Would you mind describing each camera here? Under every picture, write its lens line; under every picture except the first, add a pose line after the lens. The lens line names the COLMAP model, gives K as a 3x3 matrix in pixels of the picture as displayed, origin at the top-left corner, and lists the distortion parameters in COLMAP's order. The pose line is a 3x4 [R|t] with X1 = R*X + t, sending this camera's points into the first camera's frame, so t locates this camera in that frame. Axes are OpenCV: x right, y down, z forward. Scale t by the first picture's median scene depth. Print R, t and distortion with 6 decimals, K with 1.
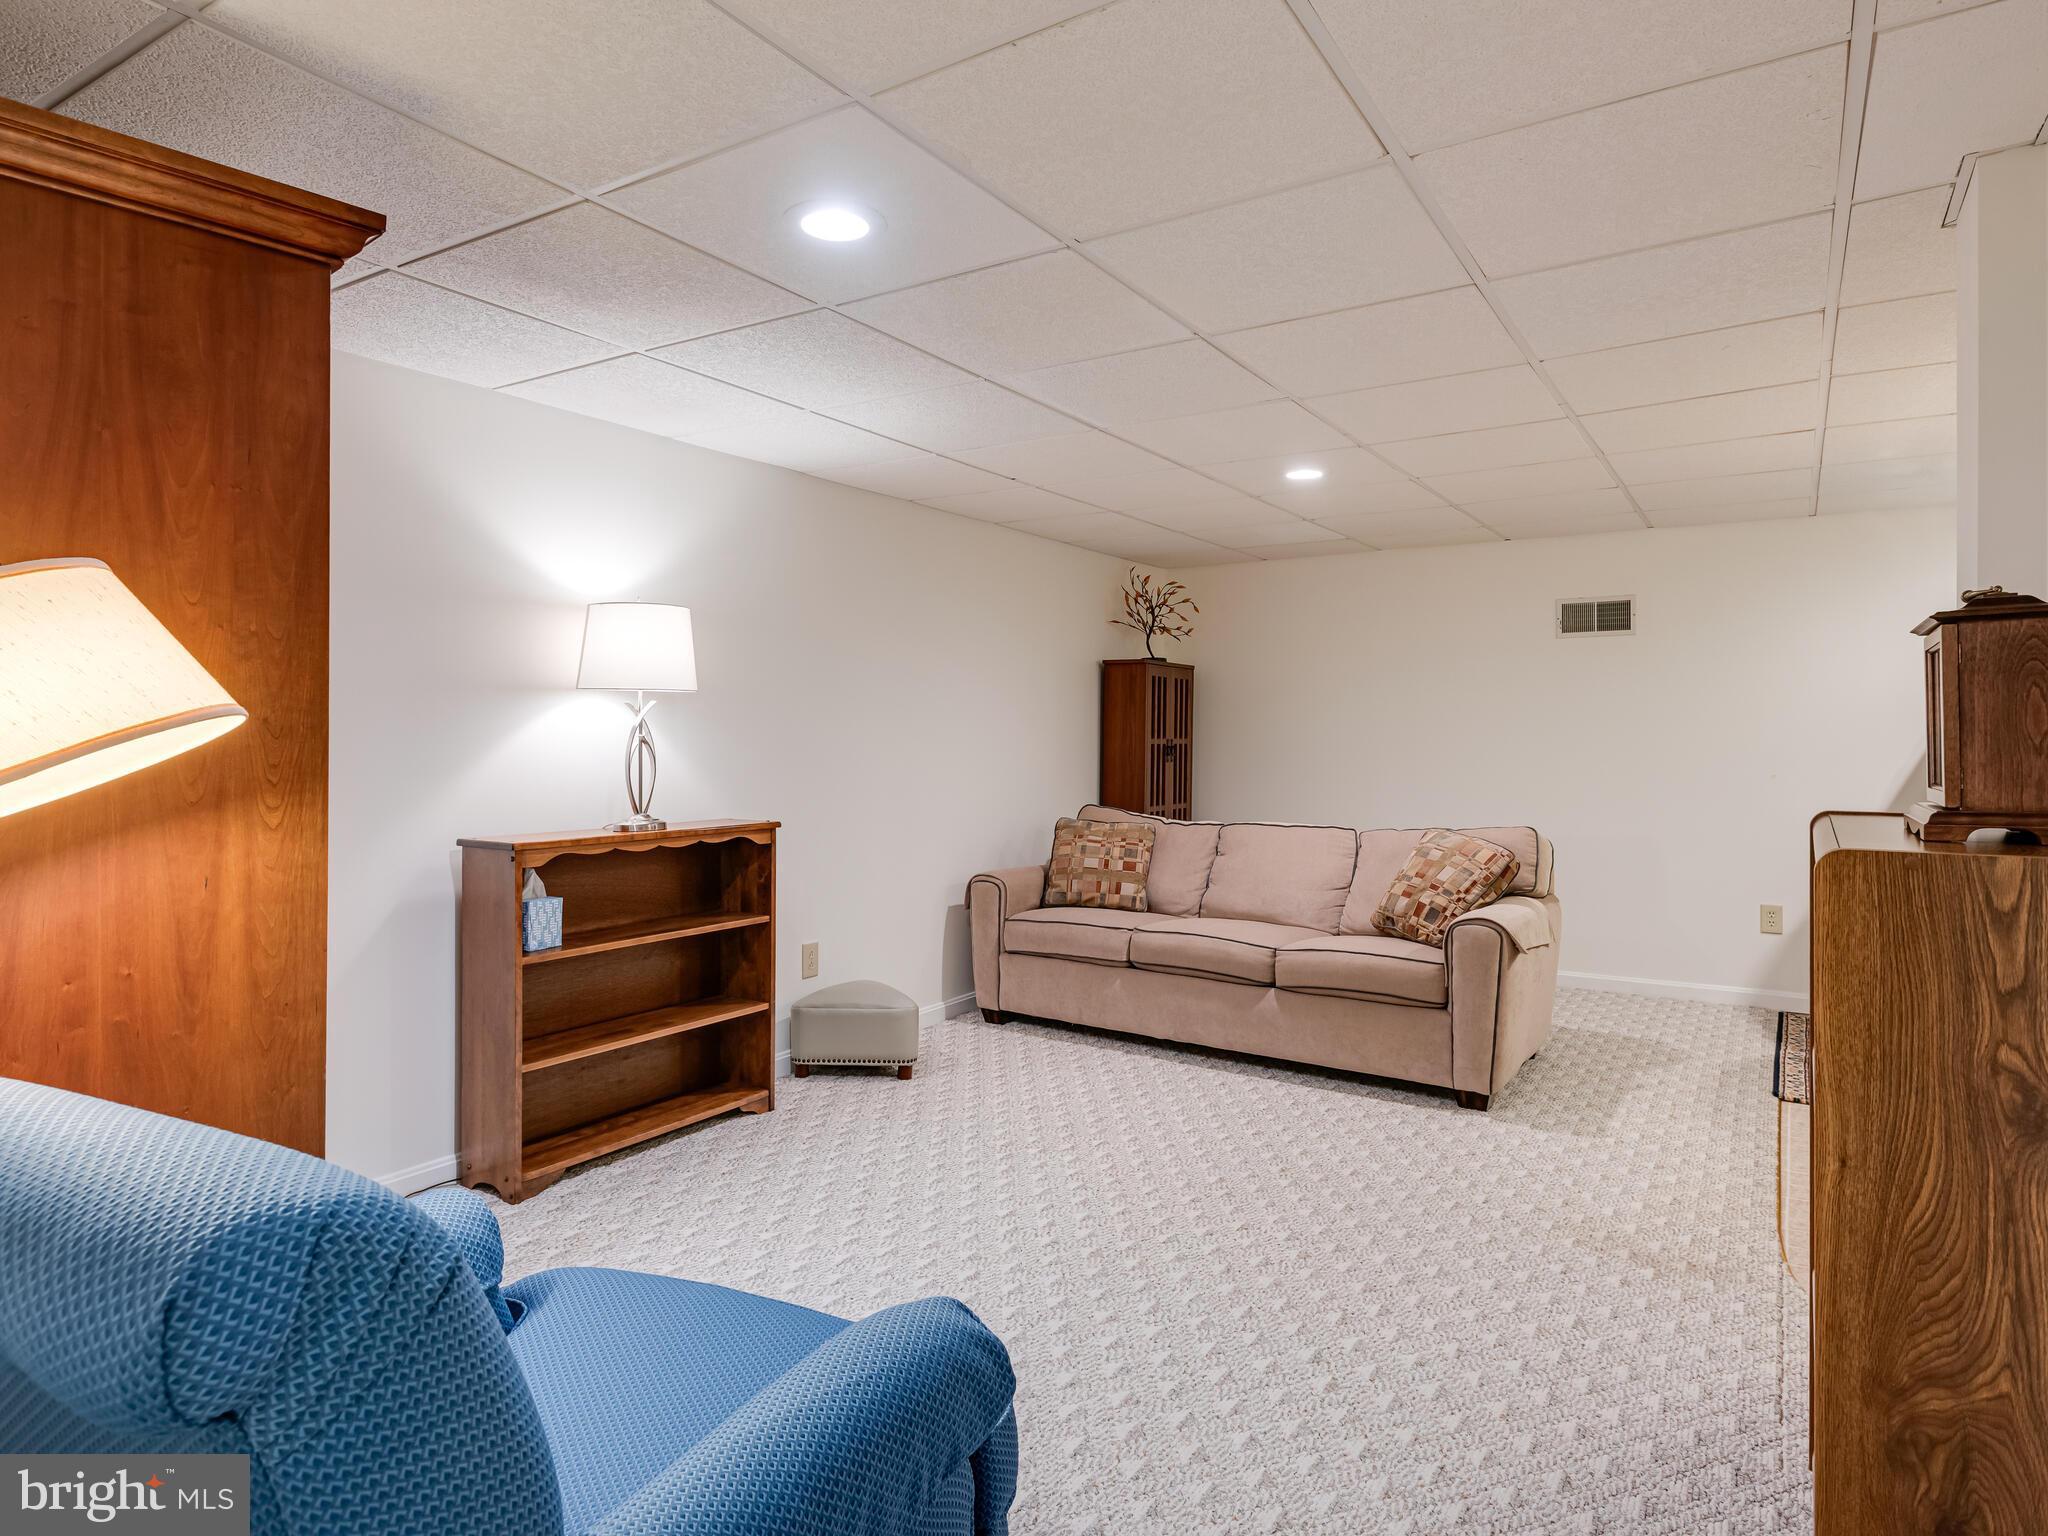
lens RADIAL K [[1075.6, 0, 1019.2], [0, 1075.6, 752.3], [0, 0, 1]] dist [0.016242, -0.001130]
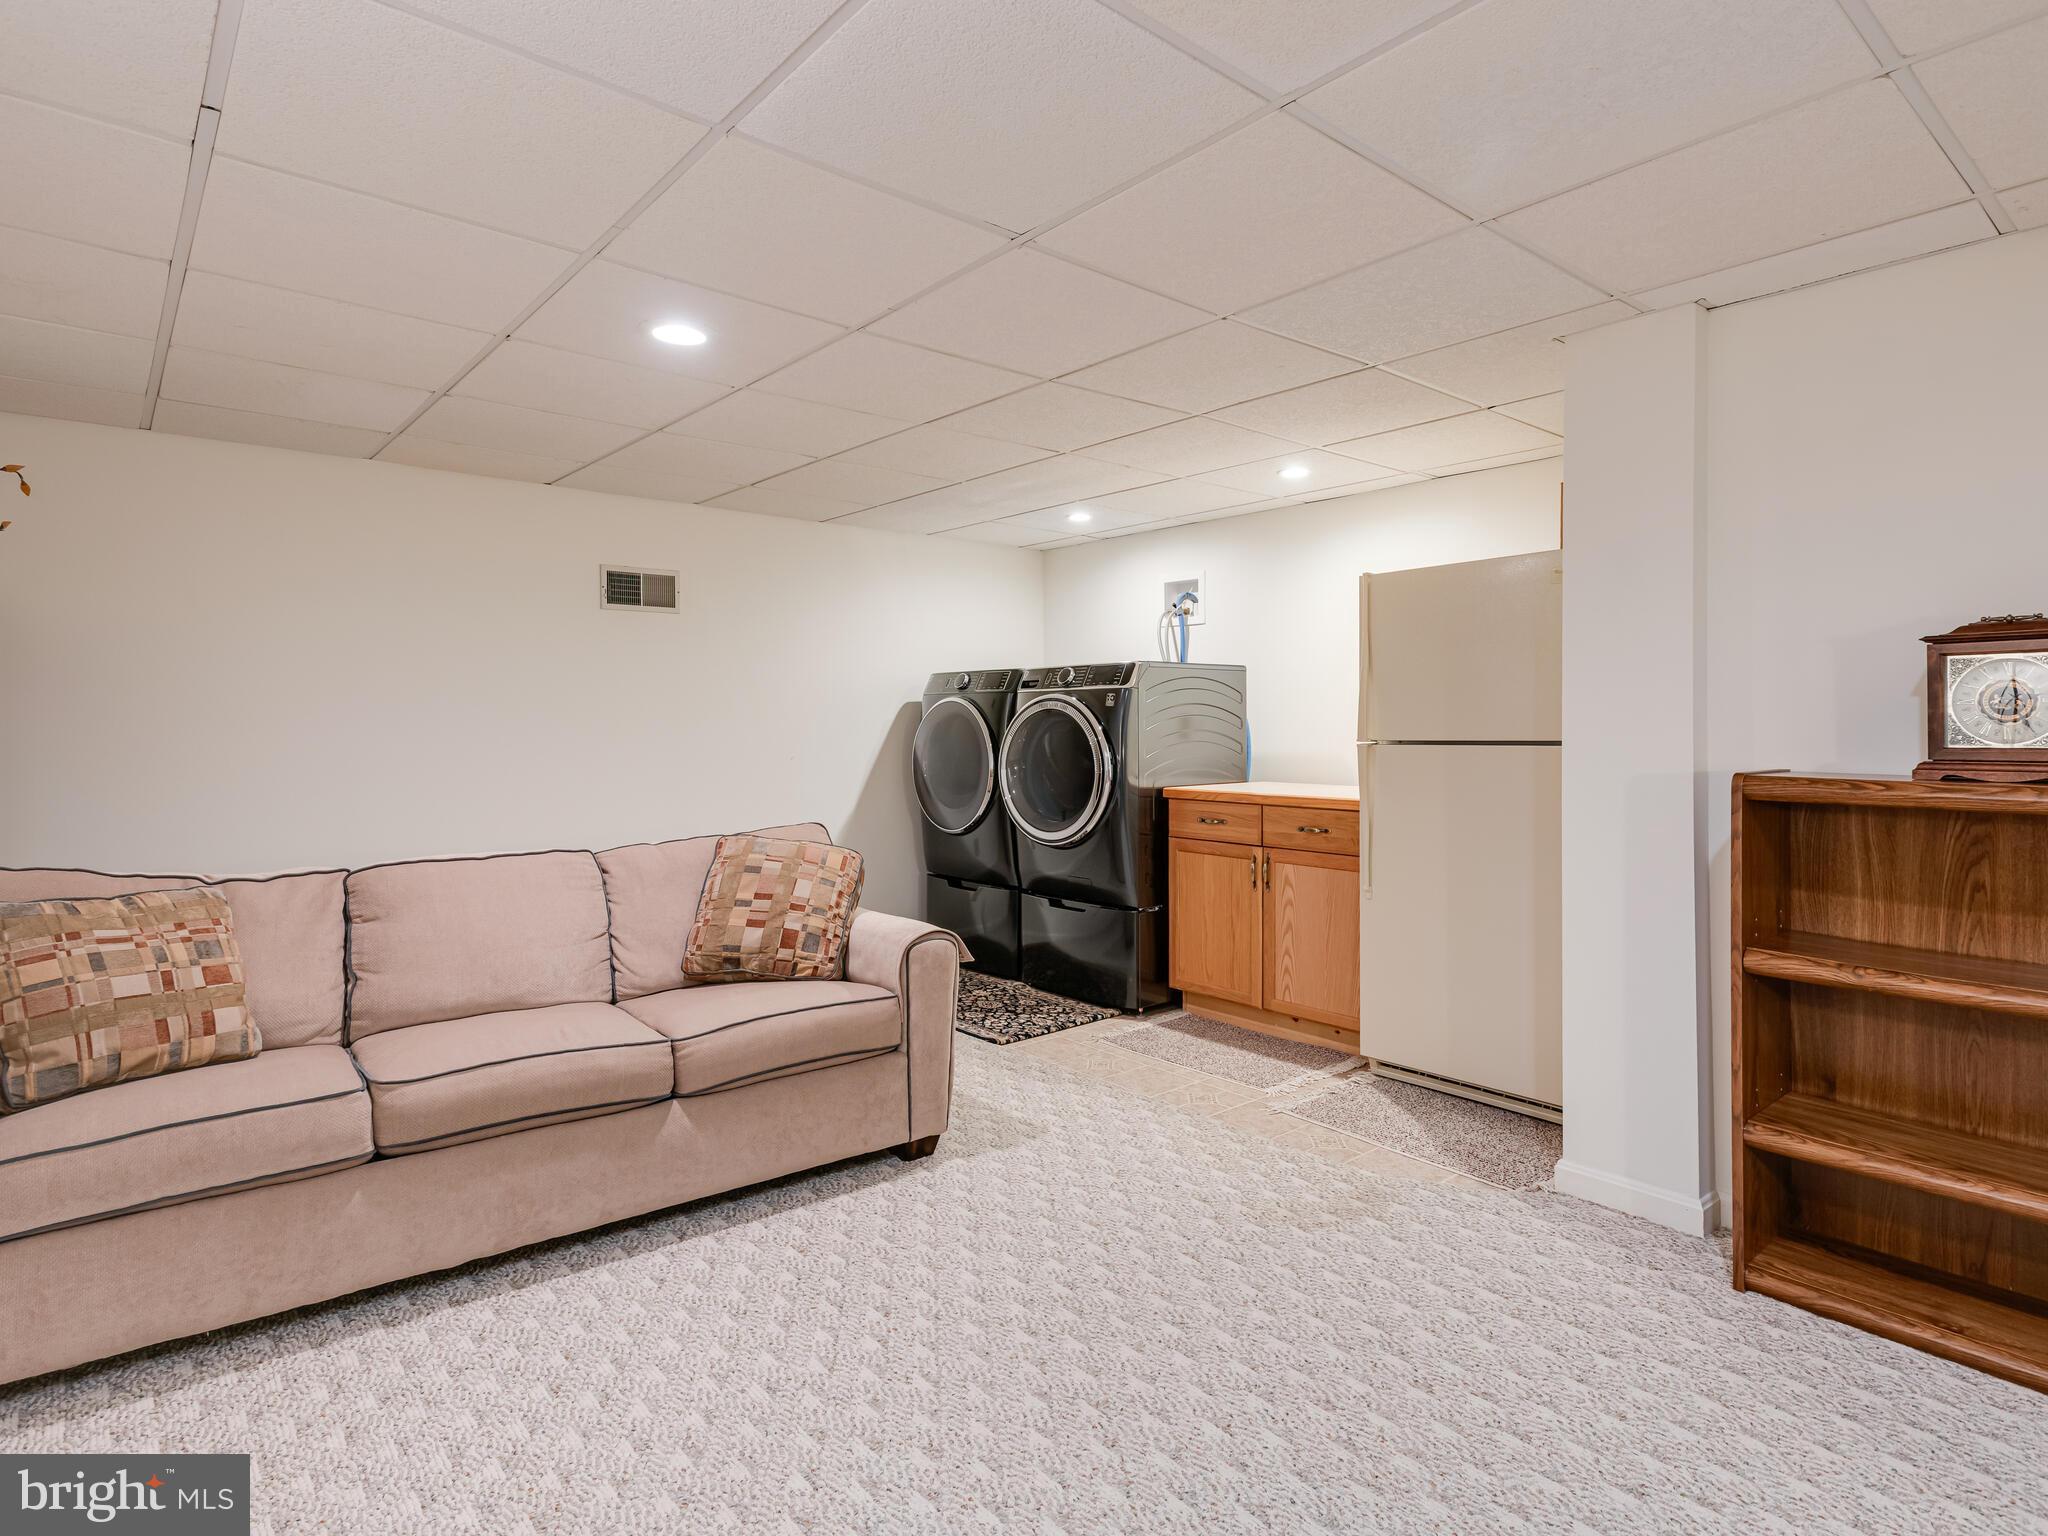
lens RADIAL K [[1075.6, 0, 1019.2], [0, 1075.6, 752.3], [0, 0, 1]] dist [0.016242, -0.001130]
pose [[0.339741, -0.026836, 0.940136, -0.311667], [0.020050, 0.999572, 0.021287, -0.003418], [-0.940305, 0.011617, 0.340134, 0.584531]]
